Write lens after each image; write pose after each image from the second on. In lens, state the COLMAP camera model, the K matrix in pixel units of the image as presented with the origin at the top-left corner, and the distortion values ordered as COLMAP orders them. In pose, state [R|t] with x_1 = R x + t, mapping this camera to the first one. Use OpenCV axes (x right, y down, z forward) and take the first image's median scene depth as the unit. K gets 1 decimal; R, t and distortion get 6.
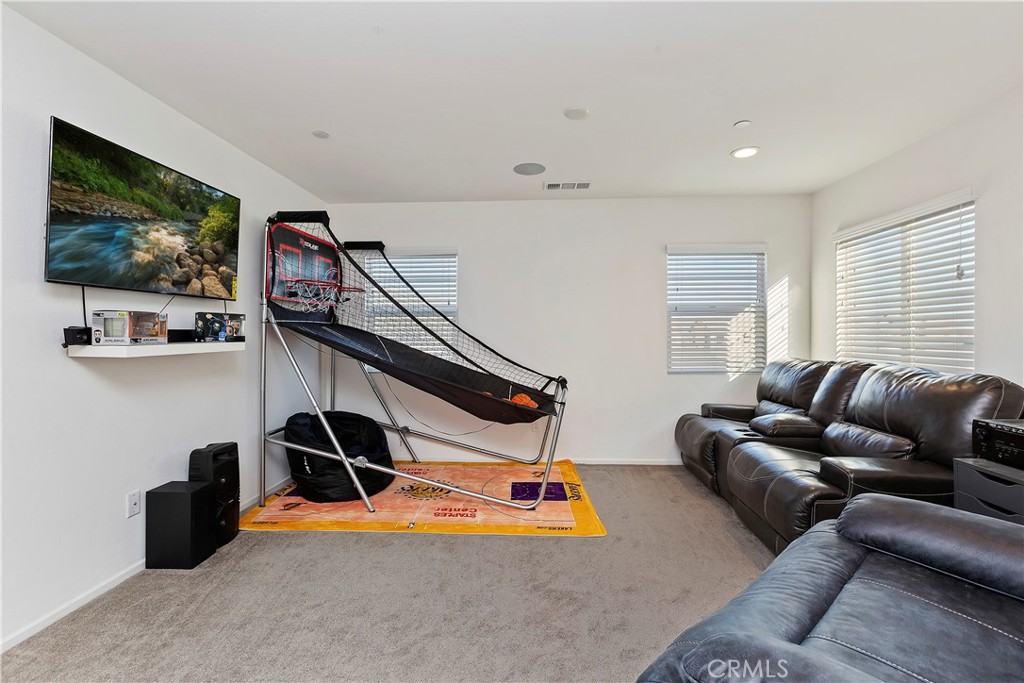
lens RADIAL K [[458.5, 0, 510.7], [0, 458.5, 335.2], [0, 0, 1]] dist [-0.000317, -0.000391]
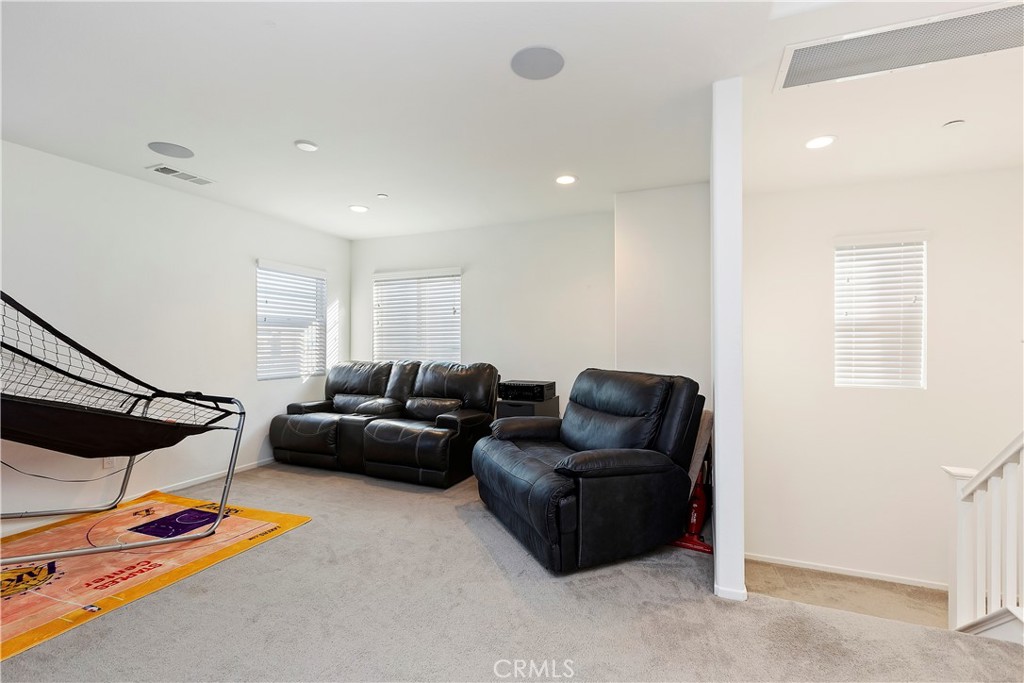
lens RADIAL K [[458.5, 0, 511.2], [0, 458.5, 344.1], [0, 0, 1]] dist [-0.000317, -0.000391]
pose [[0.326753, 0.002243, 0.945107, -0.523518], [0.001236, 0.999995, -0.002801, 0.003740], [-0.945109, 0.002083, 0.326748, 0.113683]]
